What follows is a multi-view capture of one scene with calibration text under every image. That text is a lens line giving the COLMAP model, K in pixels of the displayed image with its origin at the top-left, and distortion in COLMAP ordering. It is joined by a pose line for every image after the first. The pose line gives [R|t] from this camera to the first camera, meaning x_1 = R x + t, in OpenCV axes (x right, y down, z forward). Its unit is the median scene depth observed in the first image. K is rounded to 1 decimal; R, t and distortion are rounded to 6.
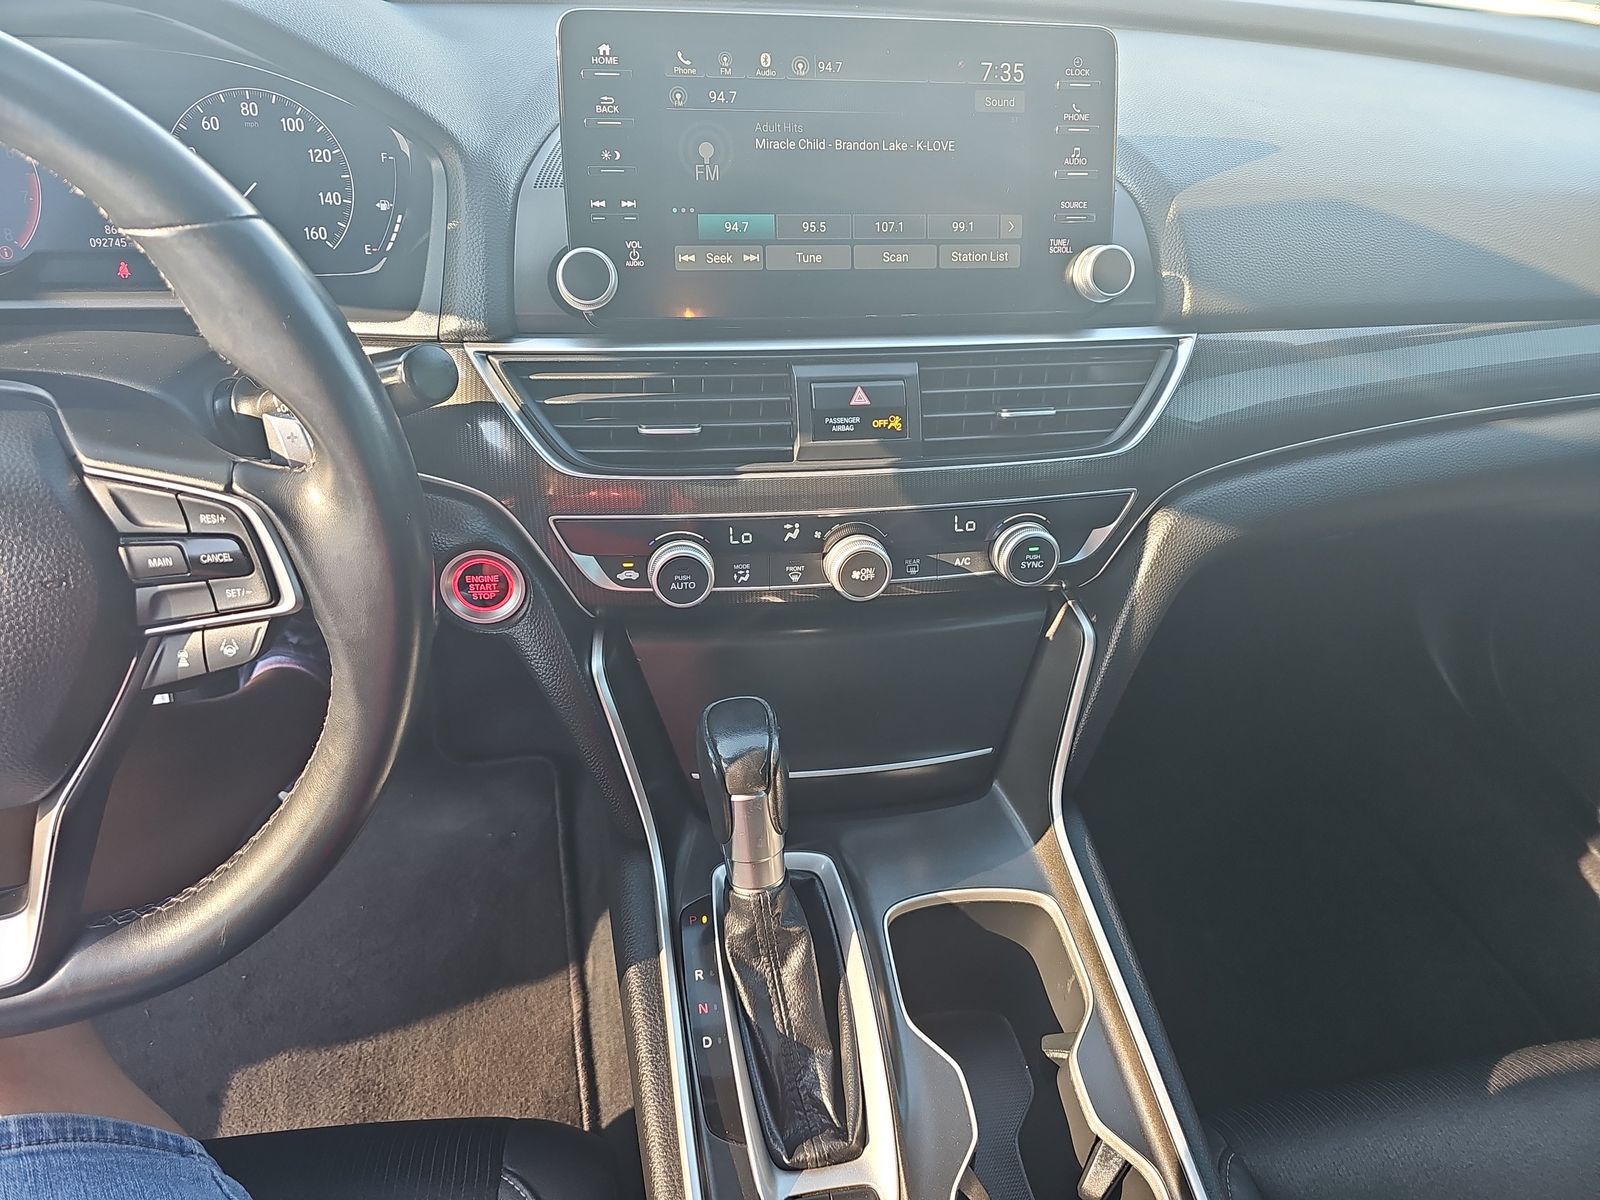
lens RADIAL K [[1075.6, 0, 801.1], [0, 1075.6, 587.7], [0, 0, 1]] dist [0.011897, -0.005463]
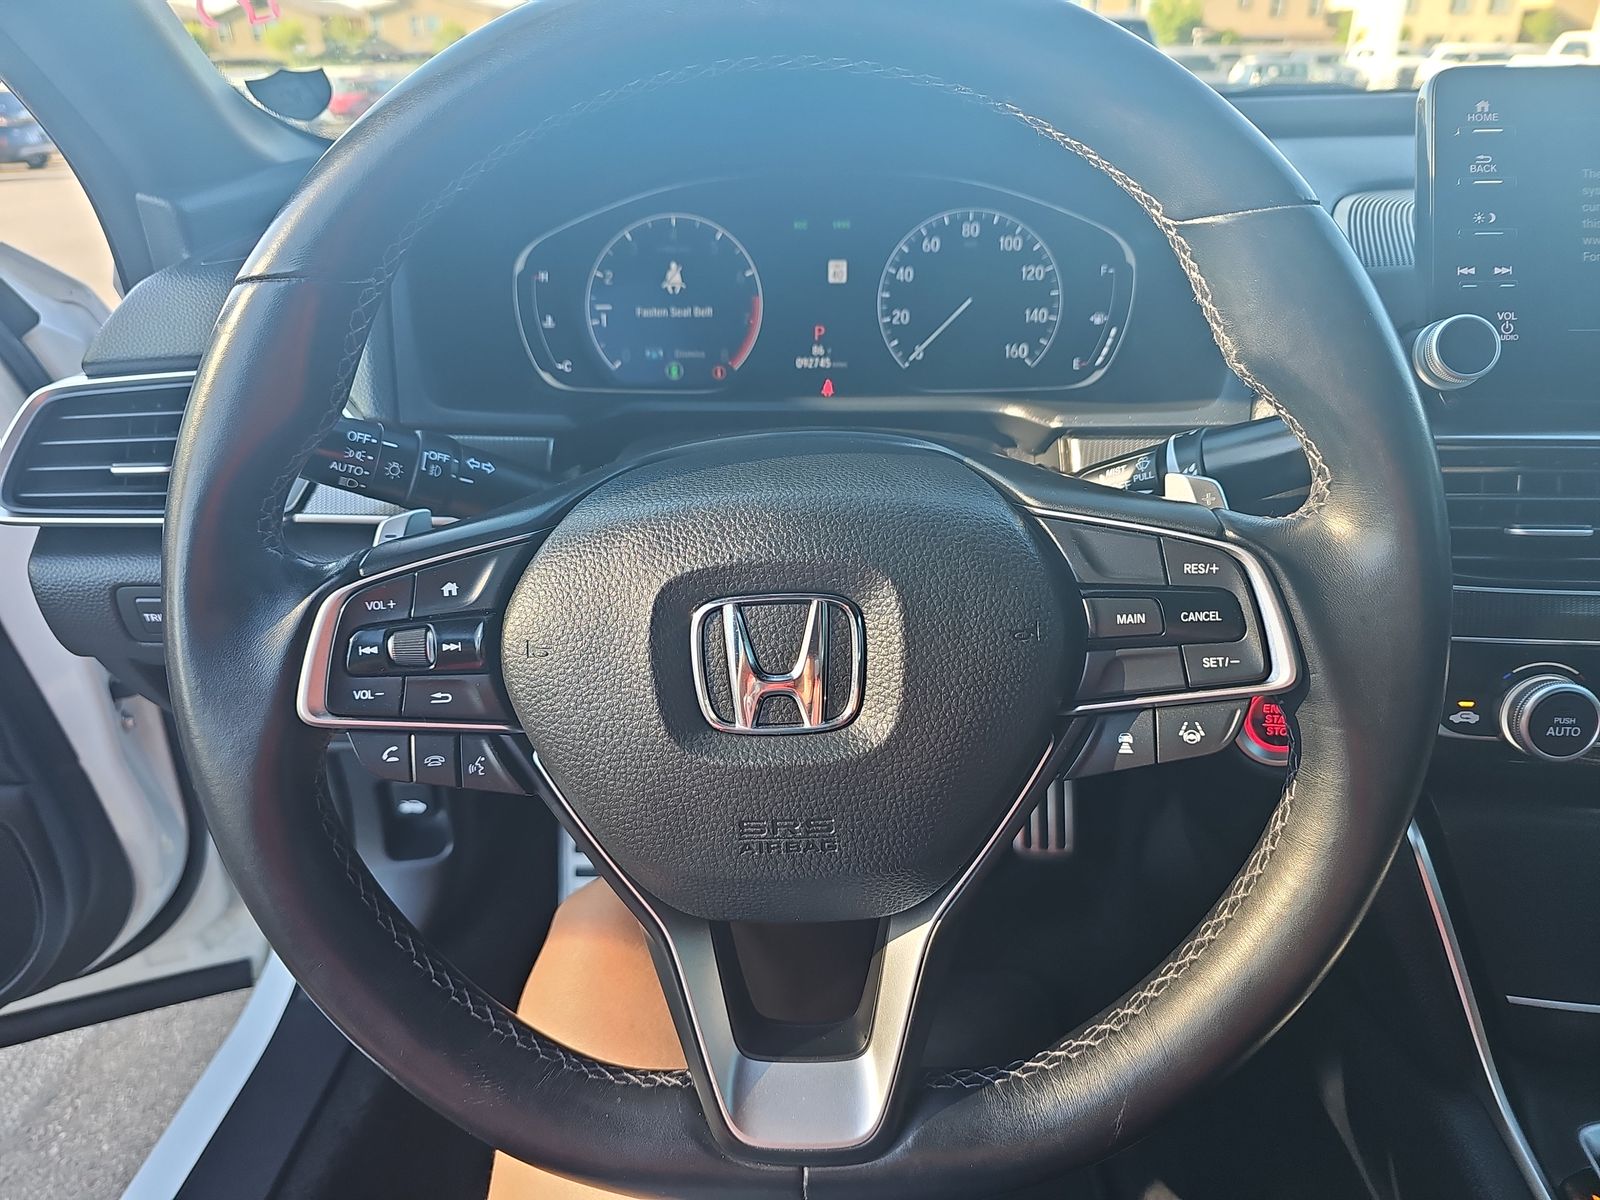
lens RADIAL K [[1075.6, 0, 787.2], [0, 1075.6, 590.2], [0, 0, 1]] dist [0.011897, -0.005463]
pose [[0.970550, 0.026641, -0.239422, -0.500847], [-0.078825, 0.974276, -0.211122, 0.114682], [0.227638, 0.223777, 0.947684, 0.120722]]
